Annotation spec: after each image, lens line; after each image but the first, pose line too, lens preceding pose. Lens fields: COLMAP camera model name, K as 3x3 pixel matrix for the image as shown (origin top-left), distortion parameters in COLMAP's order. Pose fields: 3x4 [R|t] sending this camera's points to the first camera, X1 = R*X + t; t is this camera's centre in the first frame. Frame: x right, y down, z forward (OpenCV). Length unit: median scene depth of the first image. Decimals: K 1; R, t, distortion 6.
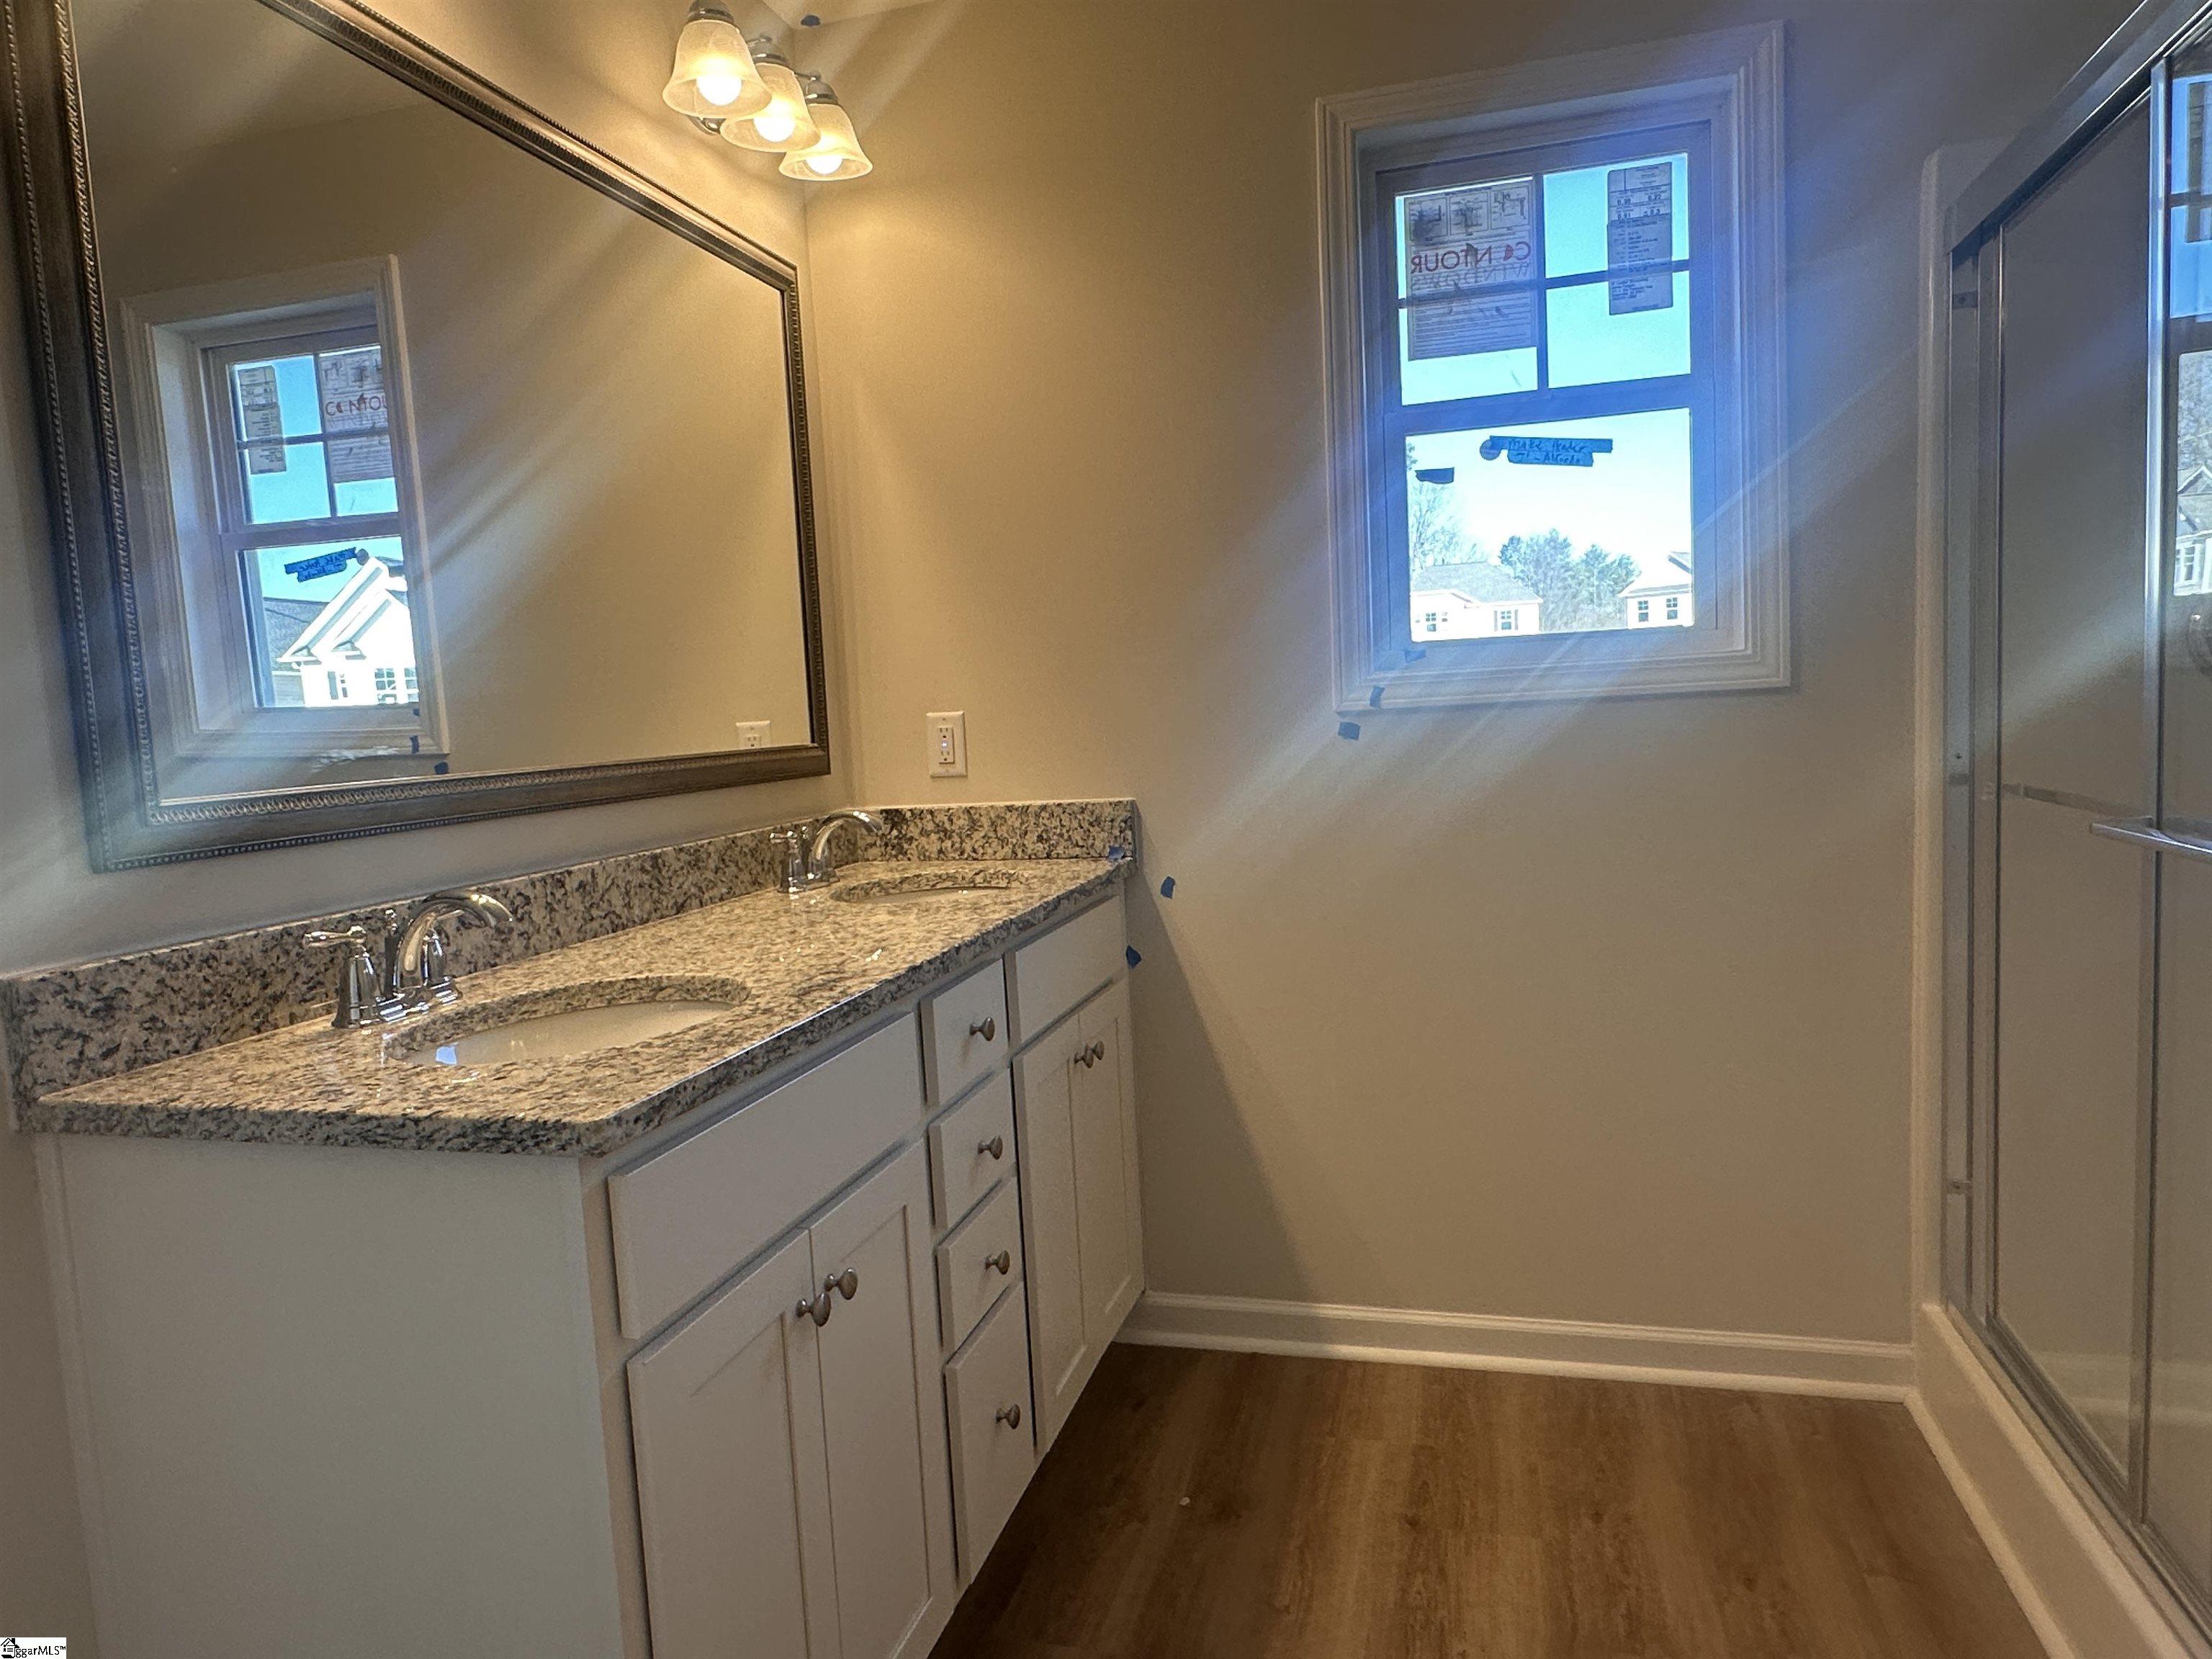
lens RADIAL K [[1401.3, 0, 1092.2], [0, 1401.3, 831.9], [0, 0, 1]] dist [-0.002357, 0.001119]
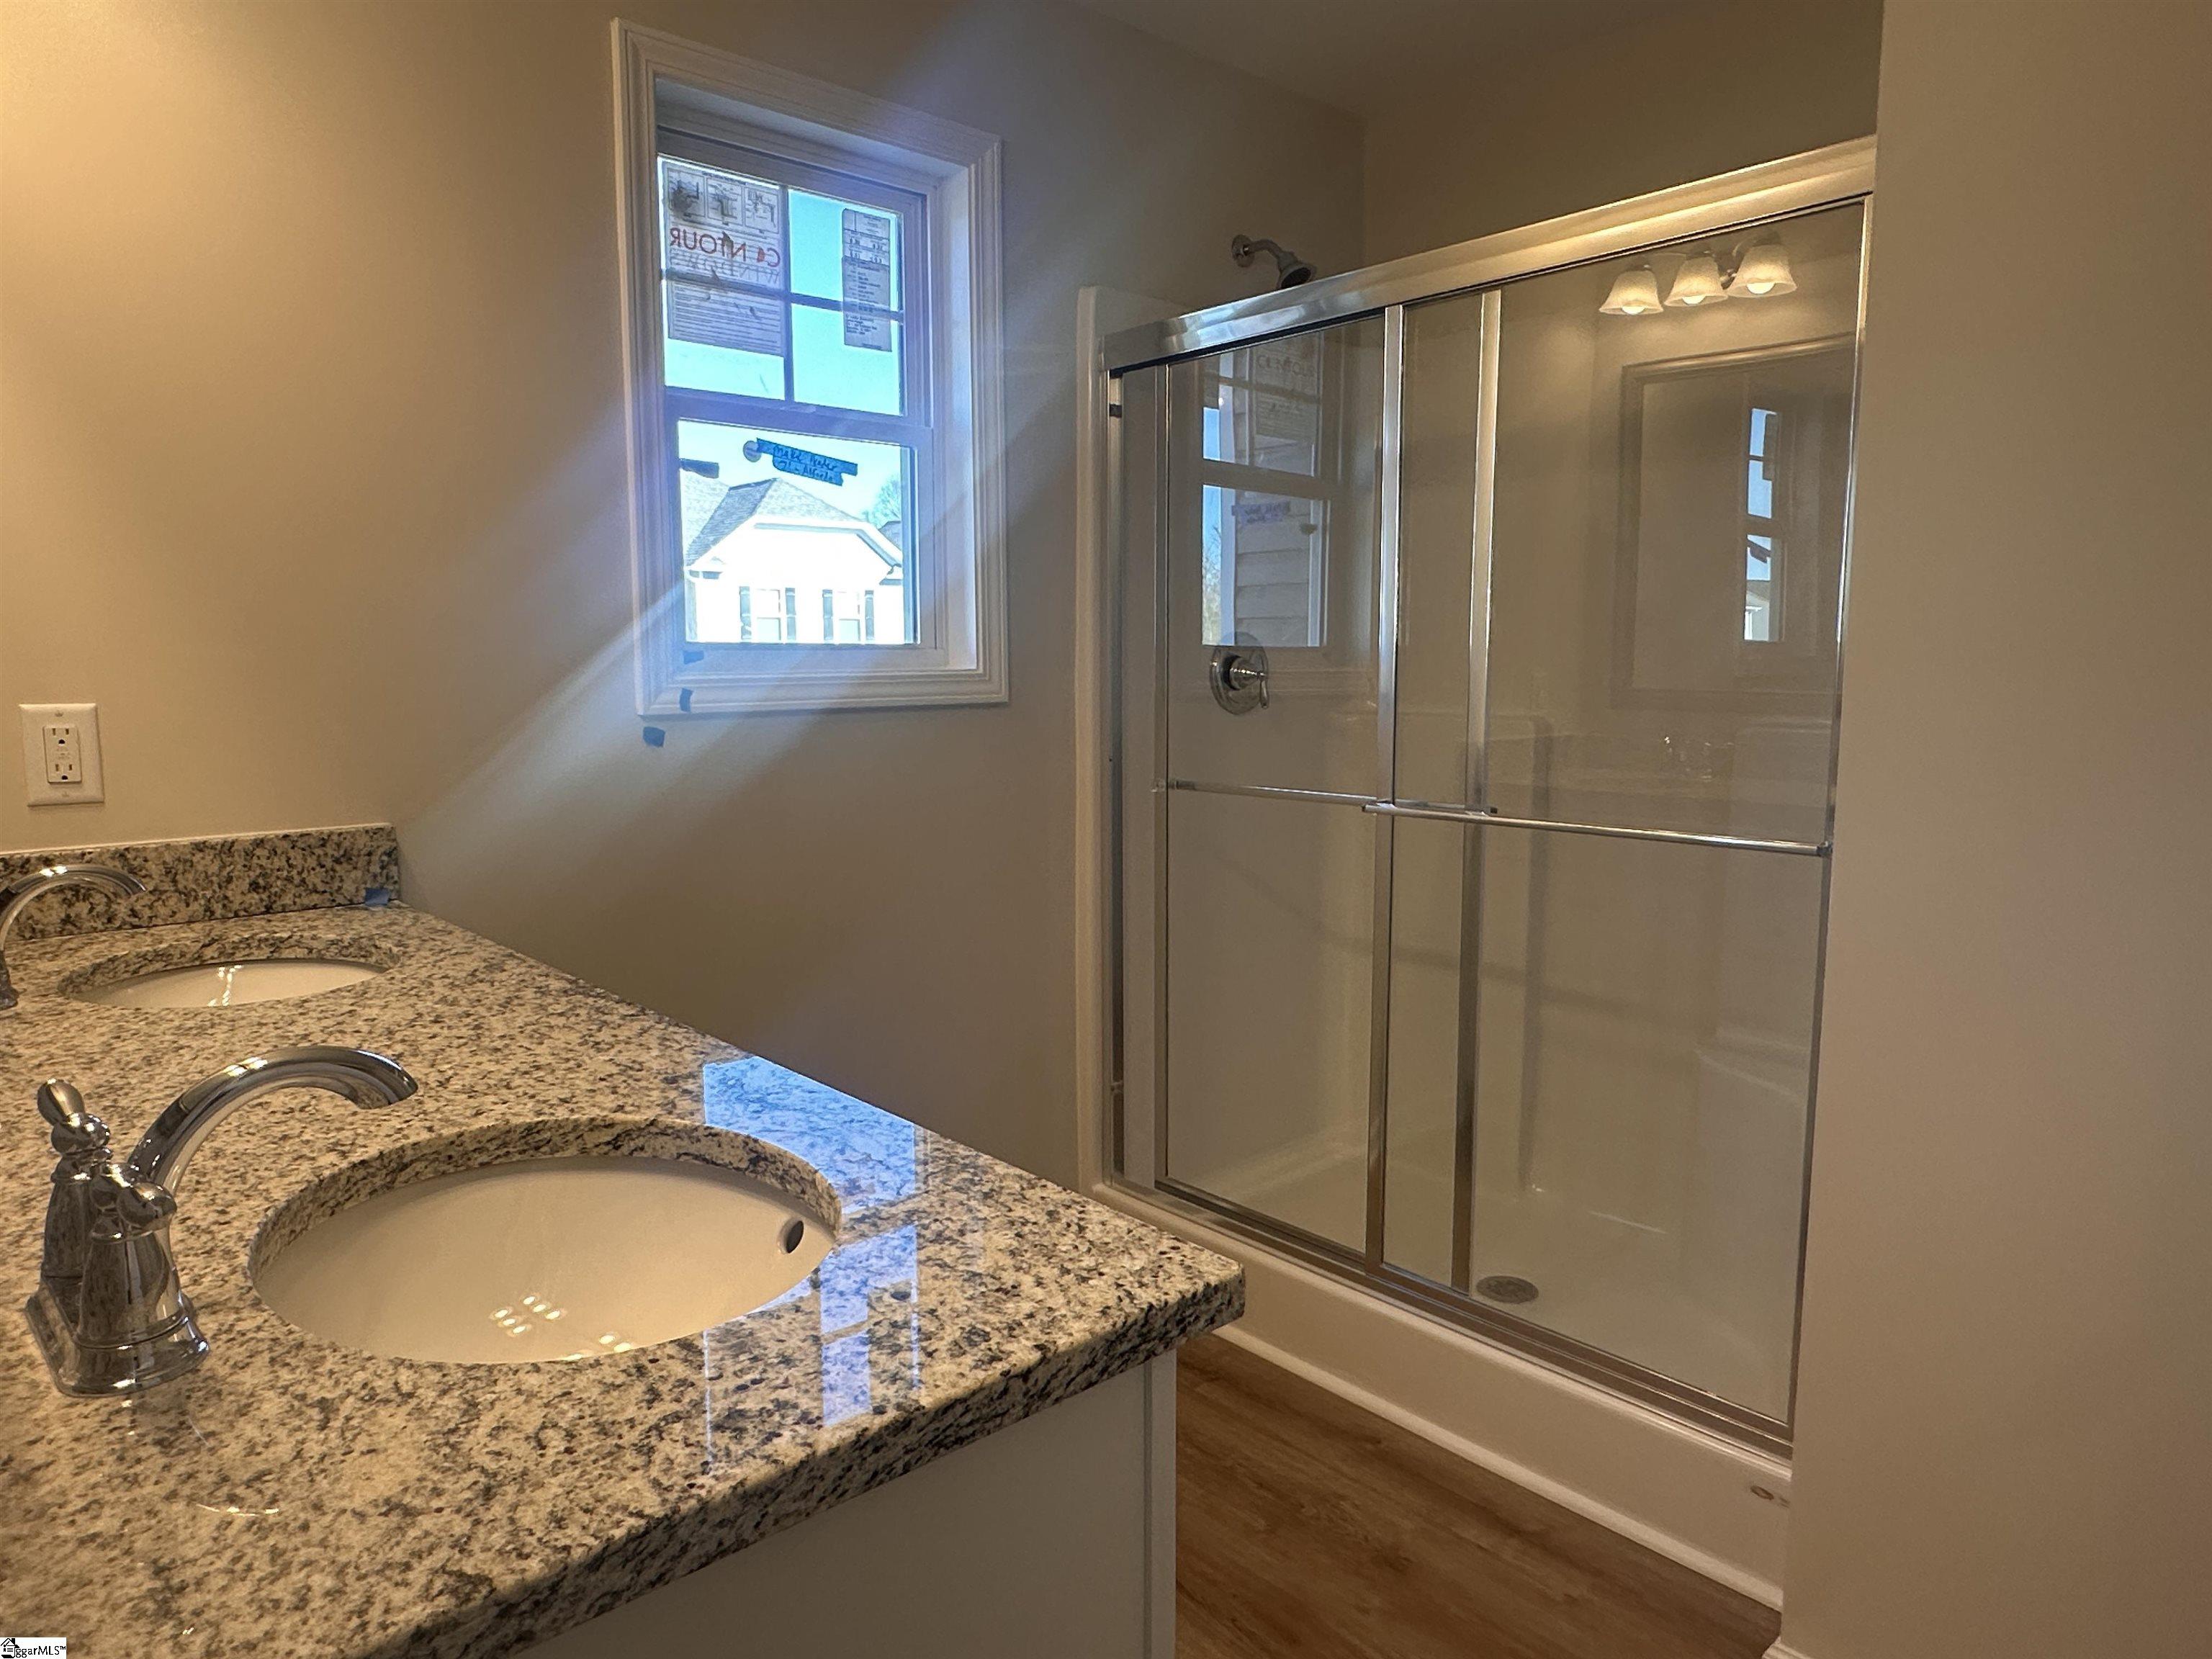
lens RADIAL K [[1401.3, 0, 1094.5], [0, 1401.3, 830.8], [0, 0, 1]] dist [-0.002357, 0.001119]
pose [[0.533550, -0.053052, 0.844103, -0.436778], [0.052691, 0.998177, 0.029430, -0.023389], [-0.844125, 0.028775, 0.535373, 0.281361]]
